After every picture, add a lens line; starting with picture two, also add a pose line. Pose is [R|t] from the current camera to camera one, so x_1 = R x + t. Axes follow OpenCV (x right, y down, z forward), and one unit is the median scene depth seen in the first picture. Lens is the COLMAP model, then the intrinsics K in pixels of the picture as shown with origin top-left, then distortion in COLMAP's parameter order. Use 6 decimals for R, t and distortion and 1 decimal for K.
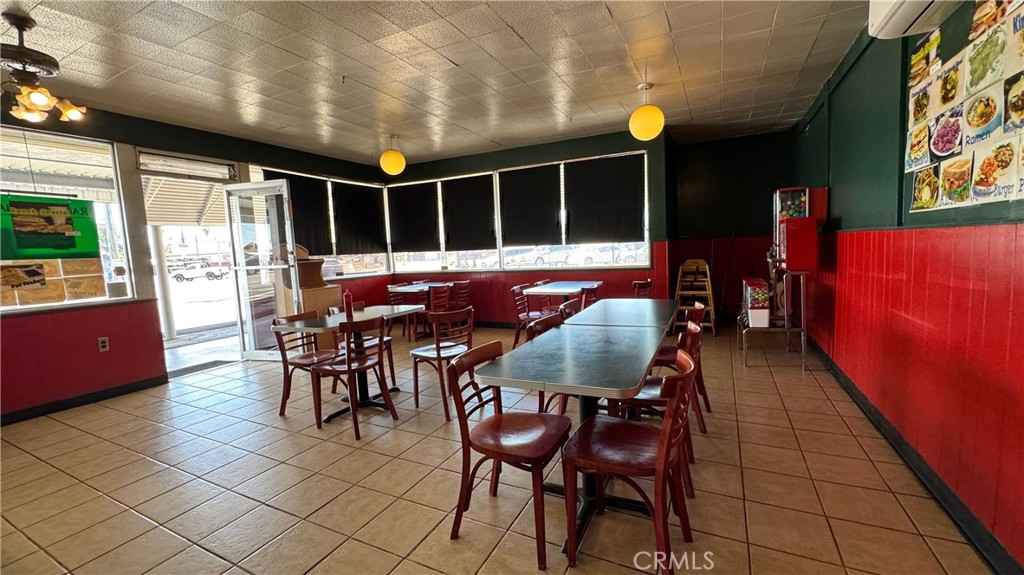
lens RADIAL K [[412.6, 0, 514.2], [0, 412.6, 285.6], [0, 0, 1]] dist [-0.000108, -0.000459]
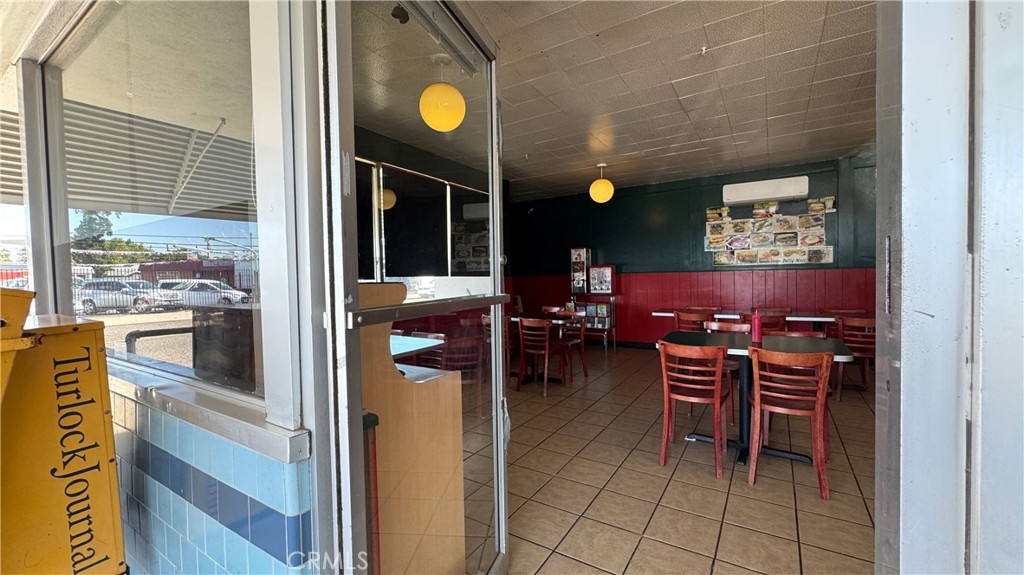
lens RADIAL K [[412.6, 0, 512.6], [0, 412.6, 287.1], [0, 0, 1]] dist [-0.000108, -0.000459]
pose [[0.099922, 0.017484, 0.994842, -1.067540], [0.107172, 0.993840, -0.028231, -0.059166], [-0.989207, 0.109440, 0.097433, 1.163146]]
